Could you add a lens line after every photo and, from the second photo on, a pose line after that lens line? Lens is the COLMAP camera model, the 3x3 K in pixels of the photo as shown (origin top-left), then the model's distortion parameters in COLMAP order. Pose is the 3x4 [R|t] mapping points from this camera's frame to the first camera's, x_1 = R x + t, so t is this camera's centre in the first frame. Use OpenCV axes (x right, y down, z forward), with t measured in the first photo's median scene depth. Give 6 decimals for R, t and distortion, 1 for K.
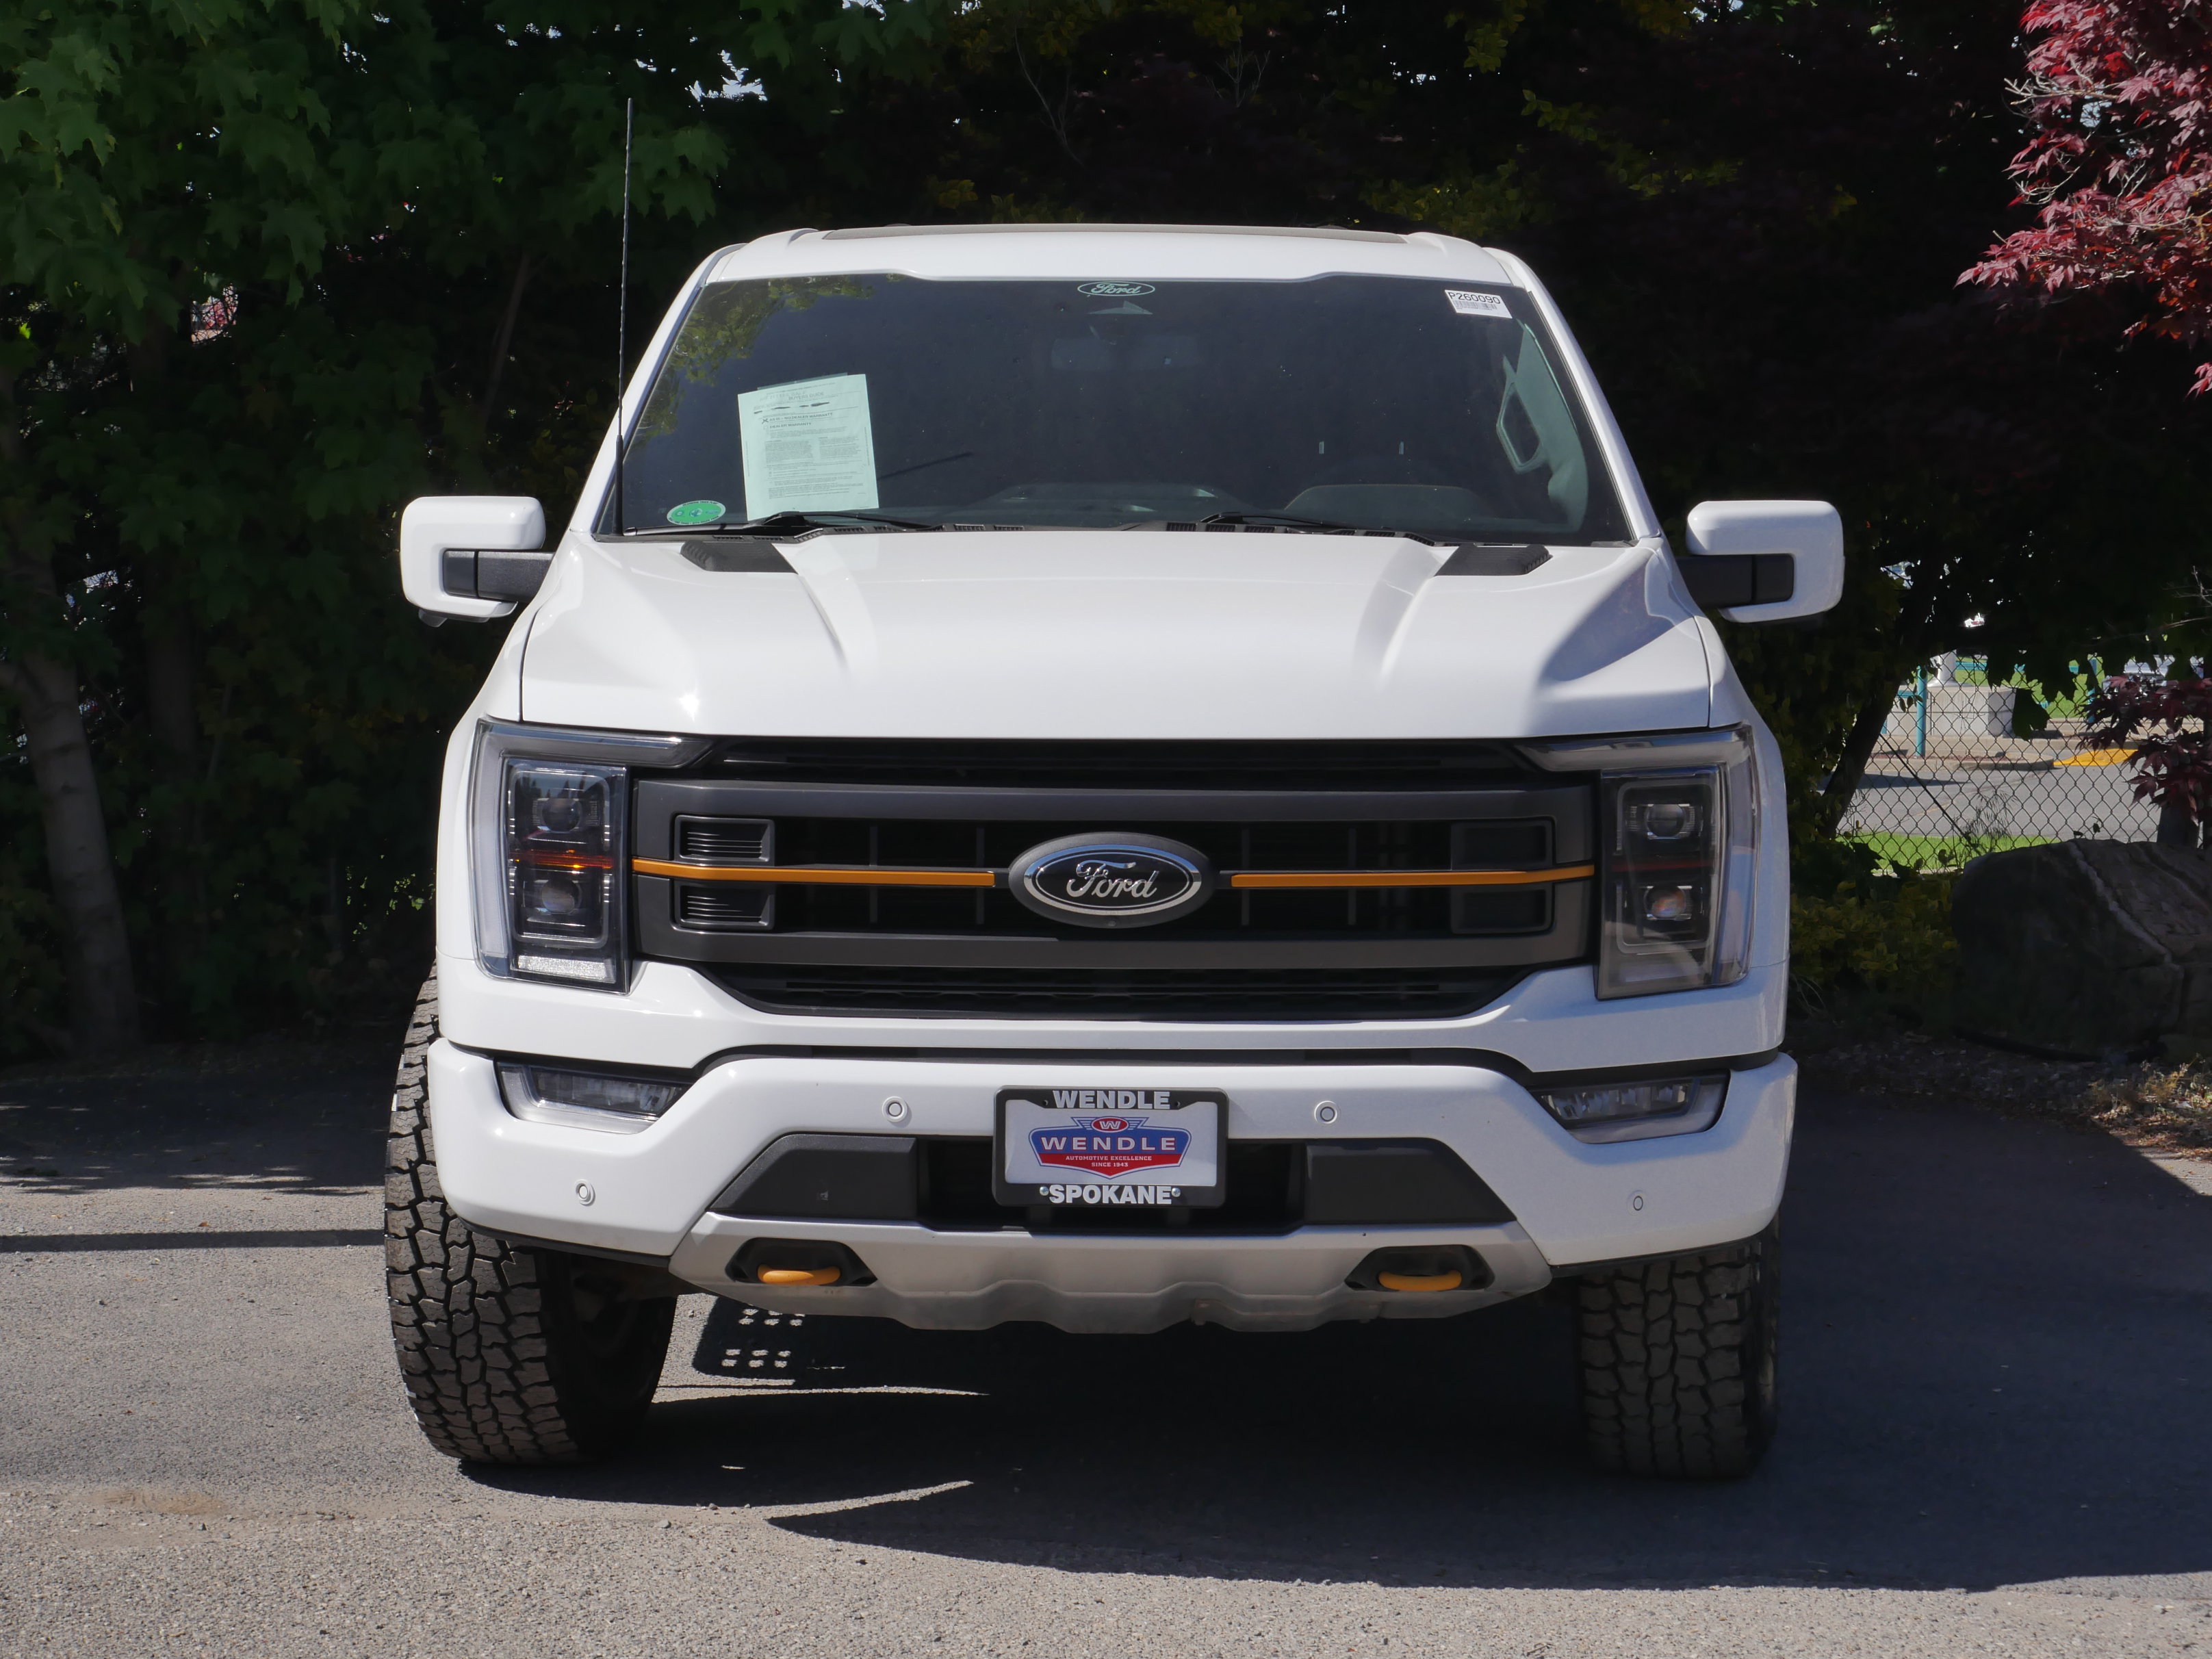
lens RADIAL K [[5275.2, 0, 1085.9], [0, 5275.2, 824.9], [0, 0, 1]] dist [0.171147, 0.000000]
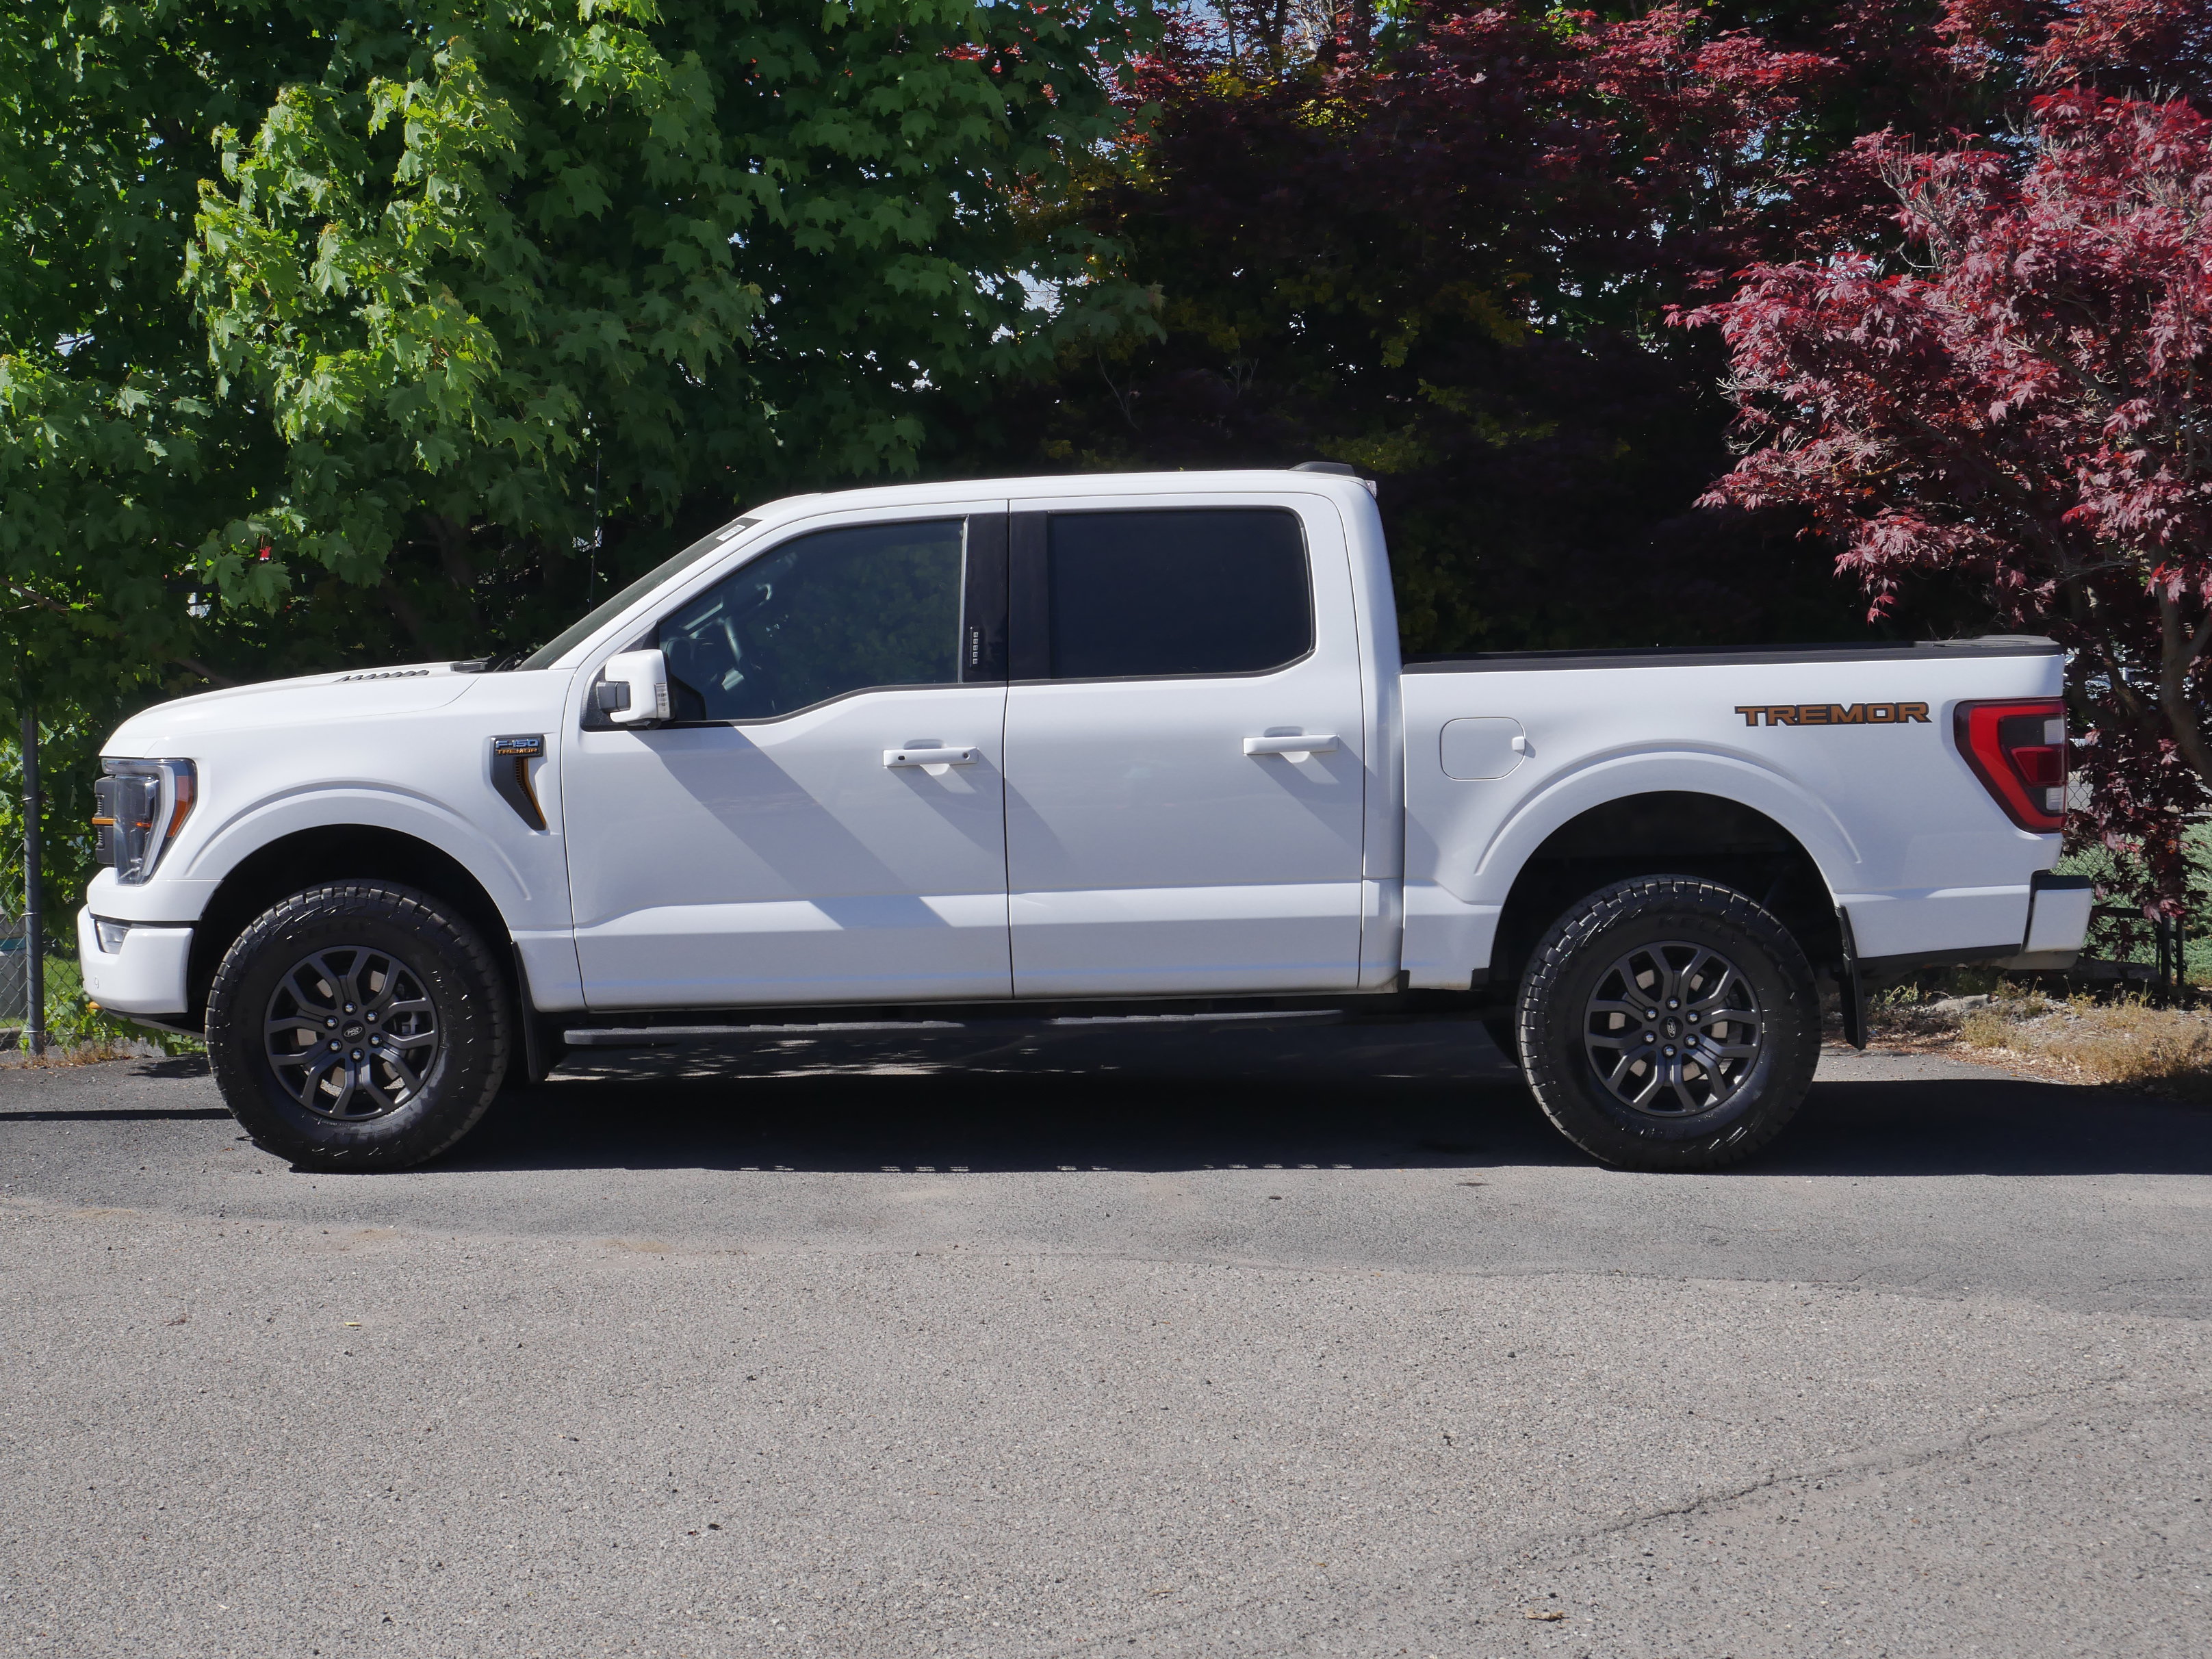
lens RADIAL K [[3775.8, 0, 1128.5], [0, 3775.8, 832.6], [0, 0, 1]] dist [0.073837, 0.000000]
pose [[0.999931, -0.010653, 0.004927, -0.021085], [0.010682, 0.999925, -0.005930, 0.003484], [-0.004863, 0.005983, 0.999970, -0.243720]]
